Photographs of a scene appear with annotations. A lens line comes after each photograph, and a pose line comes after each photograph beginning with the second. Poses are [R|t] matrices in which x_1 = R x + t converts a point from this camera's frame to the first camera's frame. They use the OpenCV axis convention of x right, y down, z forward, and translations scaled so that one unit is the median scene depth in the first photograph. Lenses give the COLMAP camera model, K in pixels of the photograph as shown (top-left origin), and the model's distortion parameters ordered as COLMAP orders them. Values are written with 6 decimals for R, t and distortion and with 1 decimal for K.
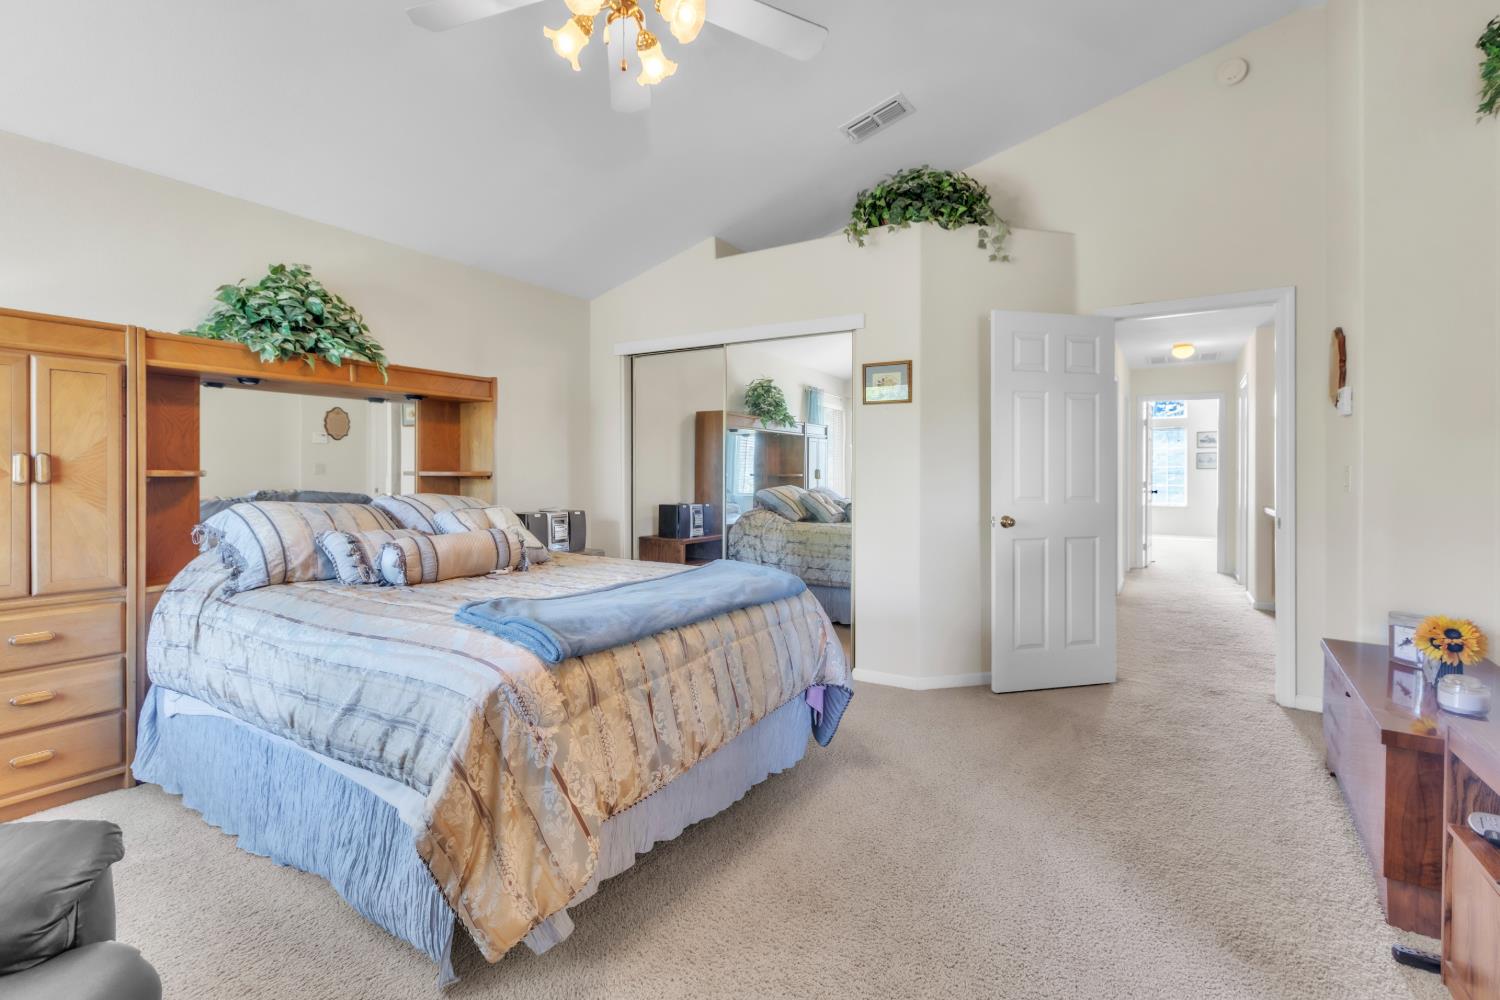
lens RADIAL K [[677.8, 0, 743.8], [0, 677.8, 506.5], [0, 0, 1]] dist [0.001166, 0.000026]
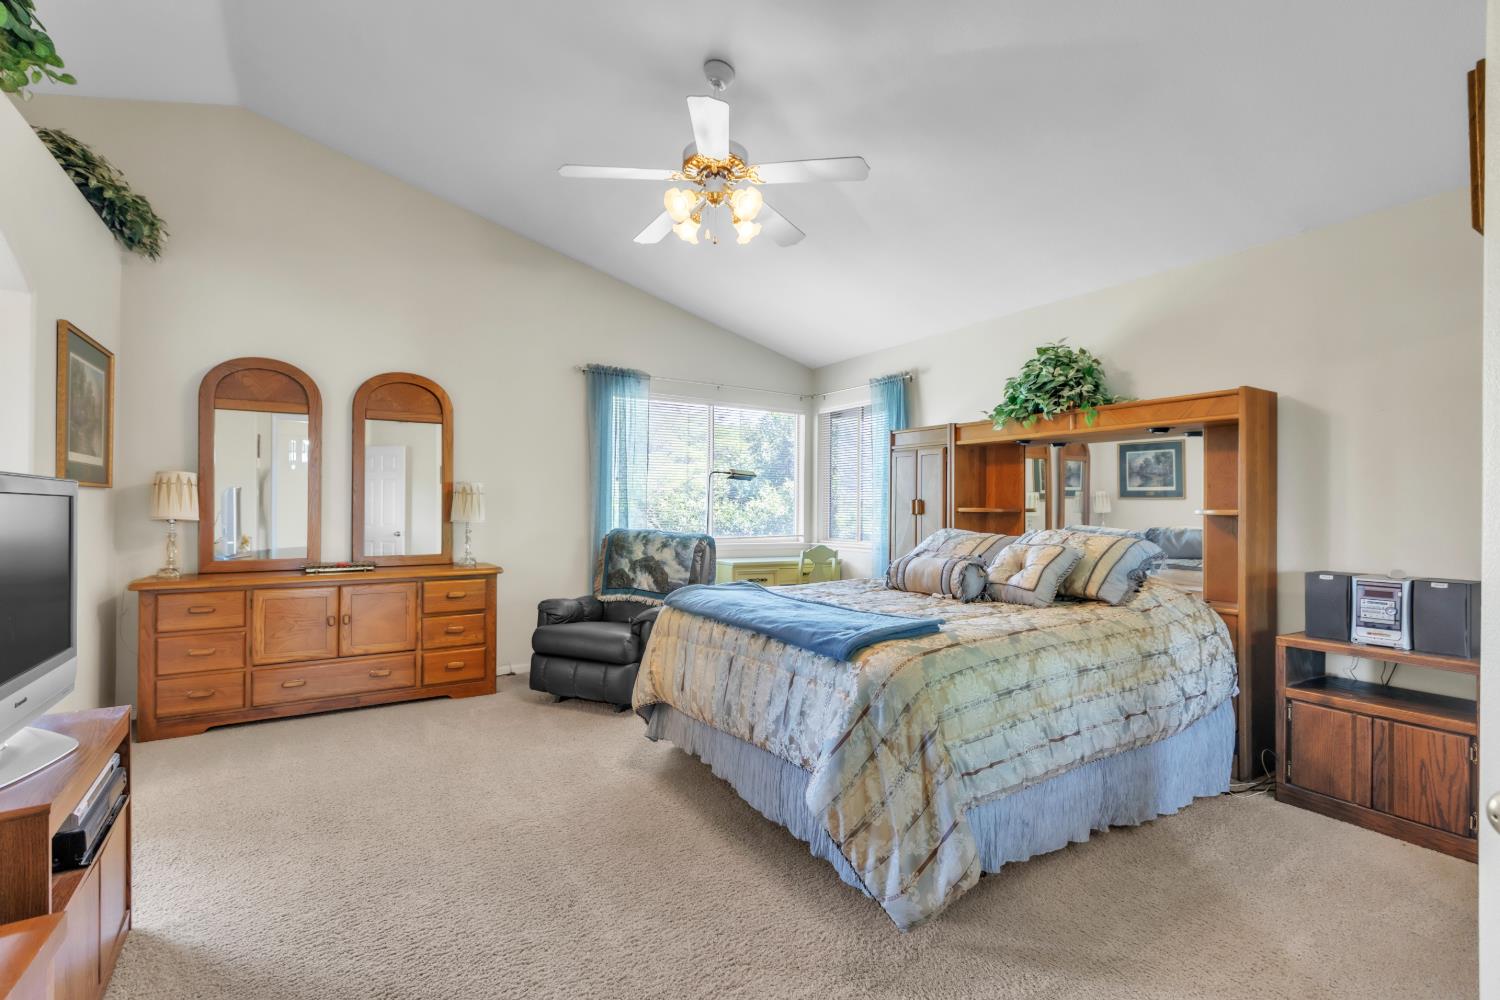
lens RADIAL K [[692.0, 0, 743.4], [0, 692.0, 473.2], [0, 0, 1]] dist [-0.002851, -0.000366]
pose [[-0.428269, -0.042143, -0.902668, 0.810381], [-0.046461, 0.998618, -0.024579, -0.064601], [0.902456, 0.031413, -0.429635, 1.130660]]
